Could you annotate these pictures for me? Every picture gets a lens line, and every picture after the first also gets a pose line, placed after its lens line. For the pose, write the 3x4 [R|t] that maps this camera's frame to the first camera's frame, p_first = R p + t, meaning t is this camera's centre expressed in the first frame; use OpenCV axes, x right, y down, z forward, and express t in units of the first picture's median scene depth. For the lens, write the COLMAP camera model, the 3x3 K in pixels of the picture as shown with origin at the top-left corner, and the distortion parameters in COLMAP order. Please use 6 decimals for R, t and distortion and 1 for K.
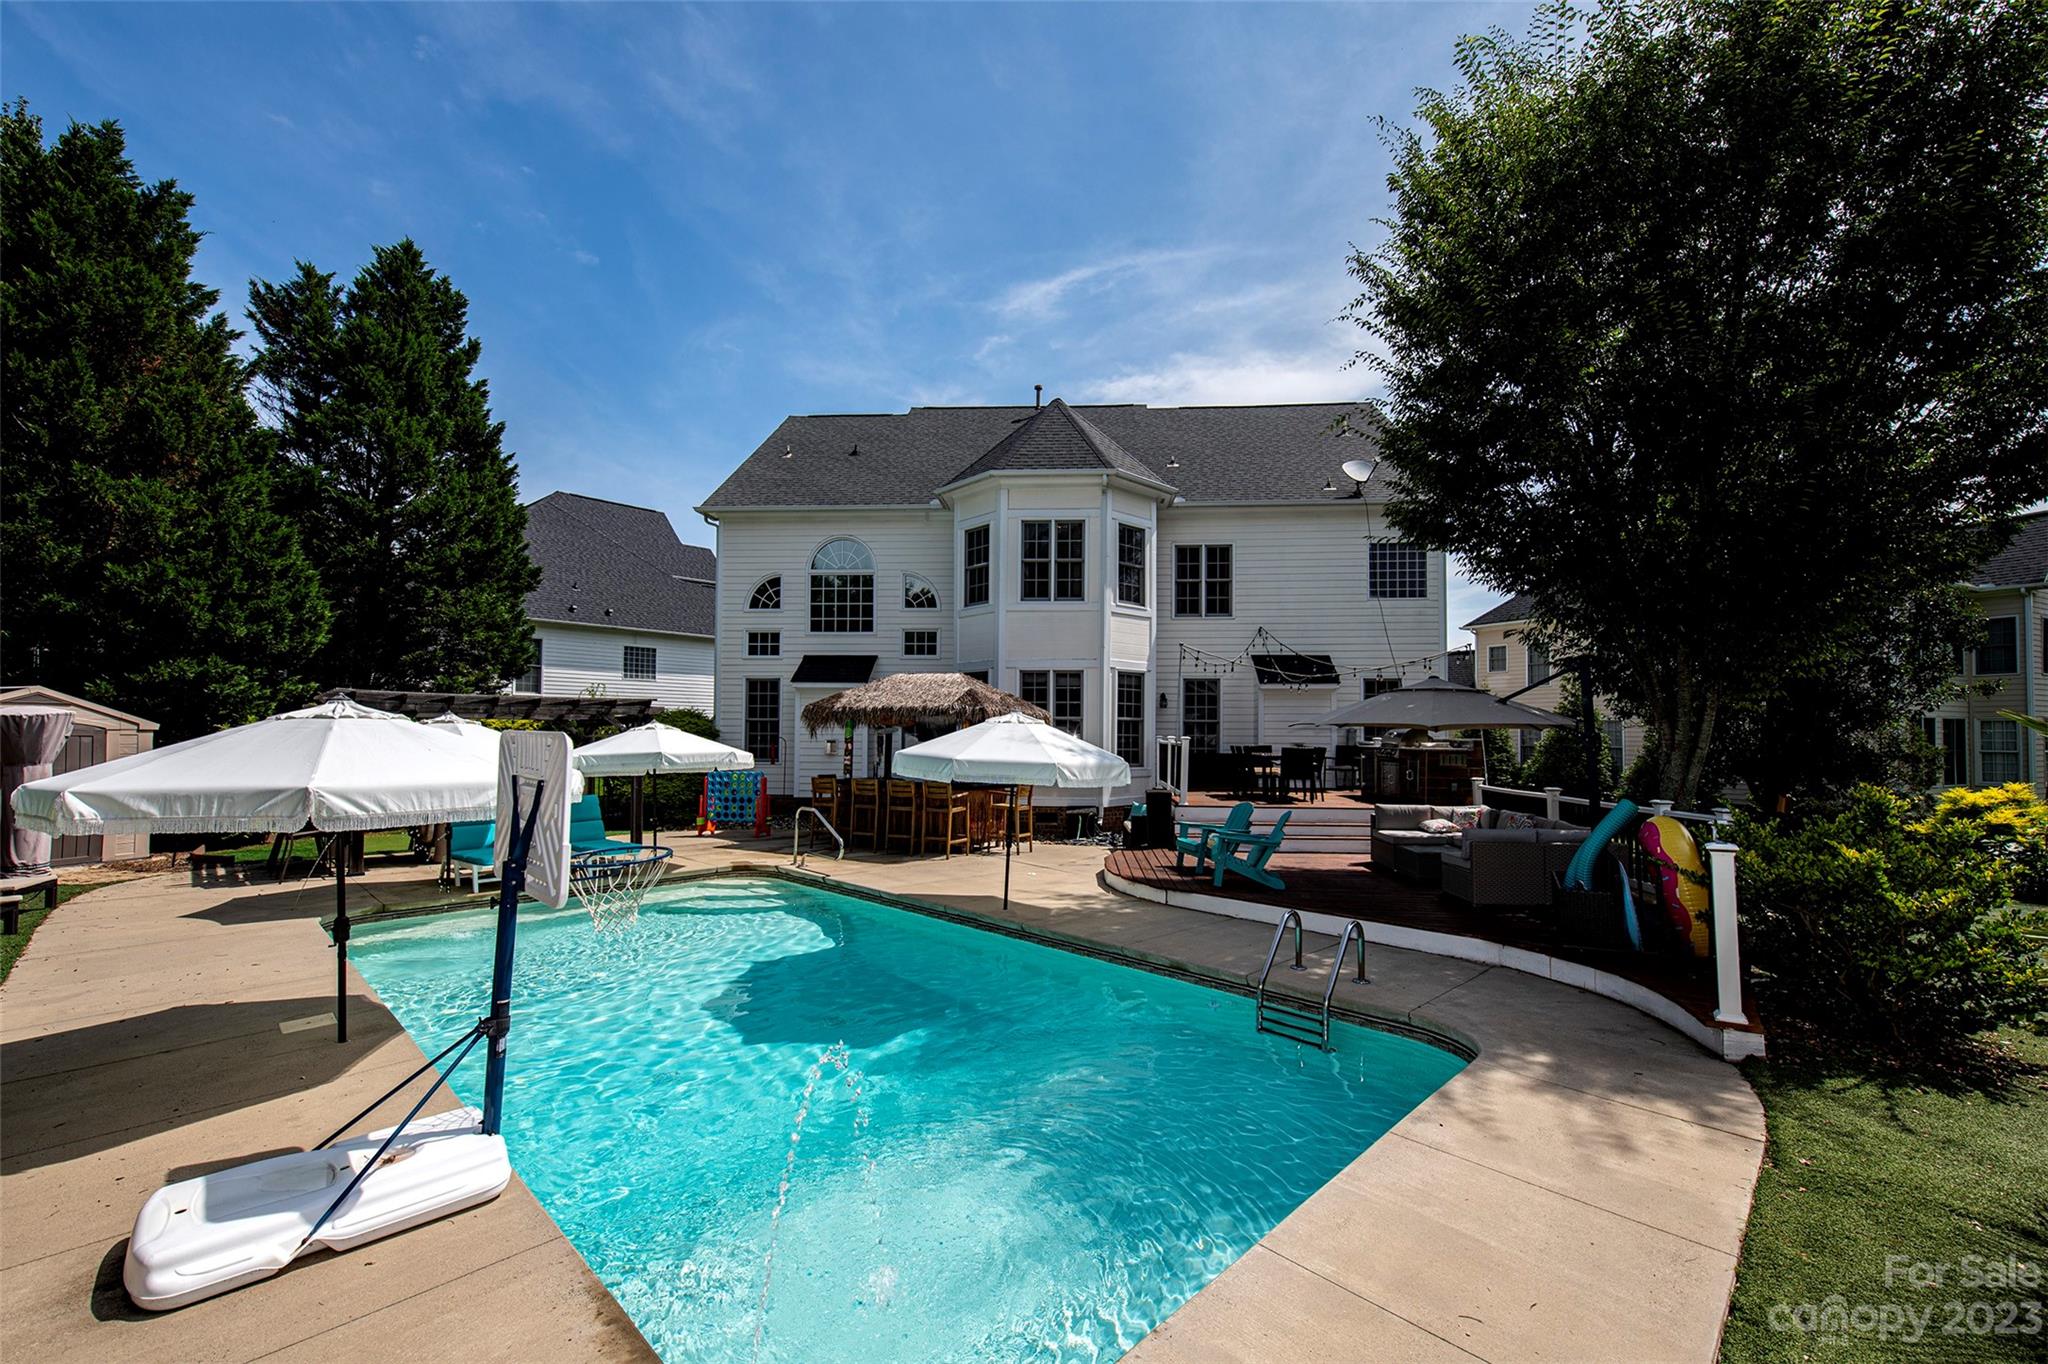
lens RADIAL K [[821.8, 0, 1033.3], [0, 821.8, 686.4], [0, 0, 1]] dist [0.013915, -0.000837]
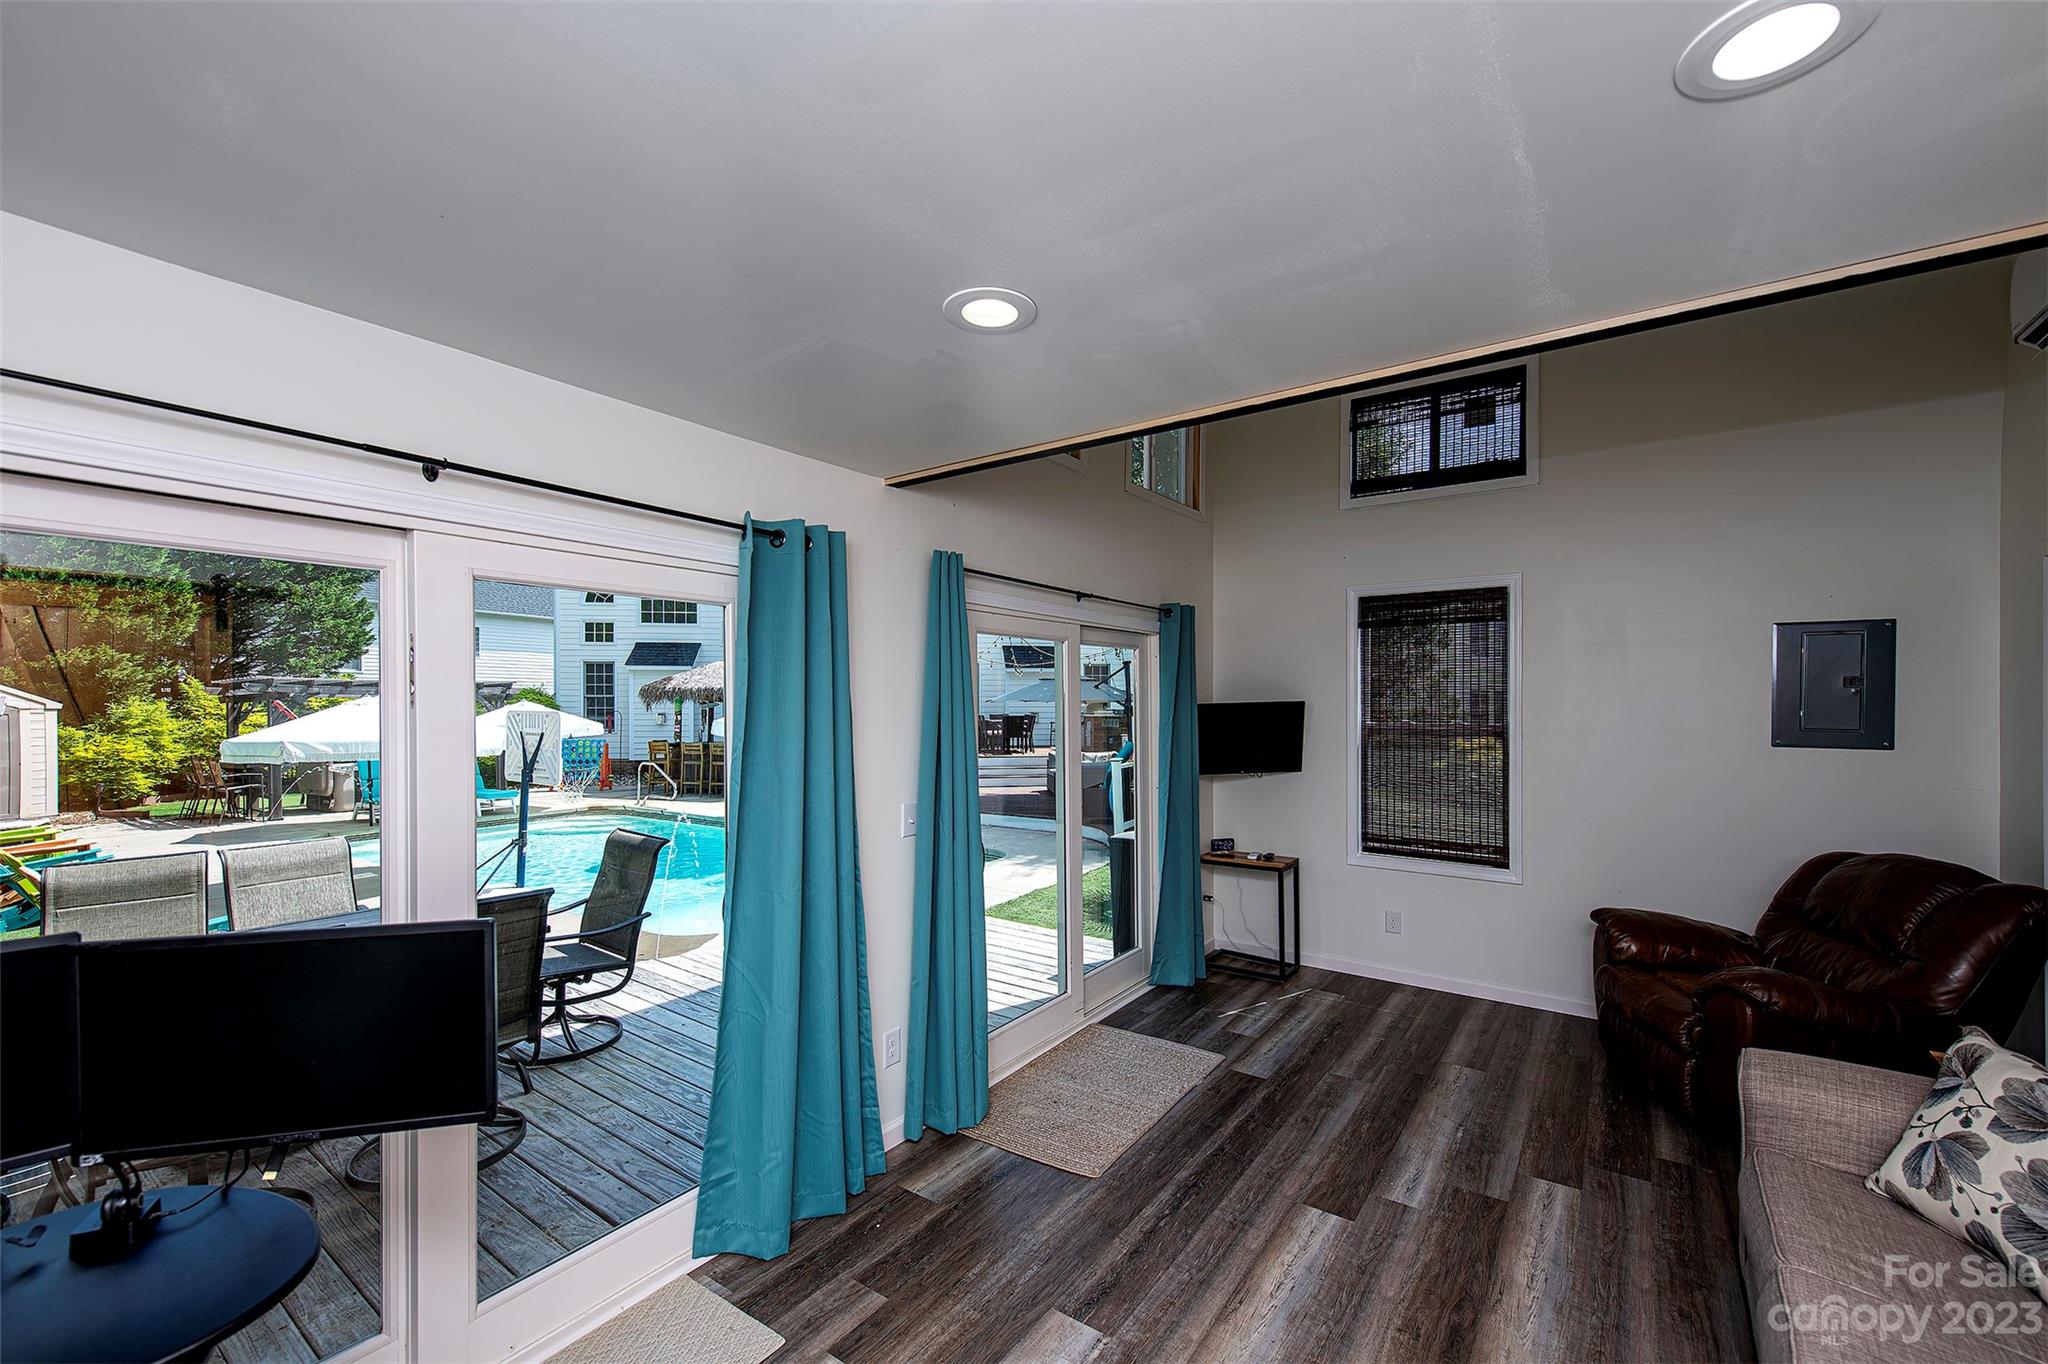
lens RADIAL K [[821.8, 0, 1023.5], [0, 821.8, 698.7], [0, 0, 1]] dist [0.013915, -0.000837]
pose [[0.983111, -0.004774, 0.182948, 0.069394], [-0.004615, 0.998695, 0.050860, -0.024191], [-0.182952, -0.050845, 0.981806, -0.353966]]
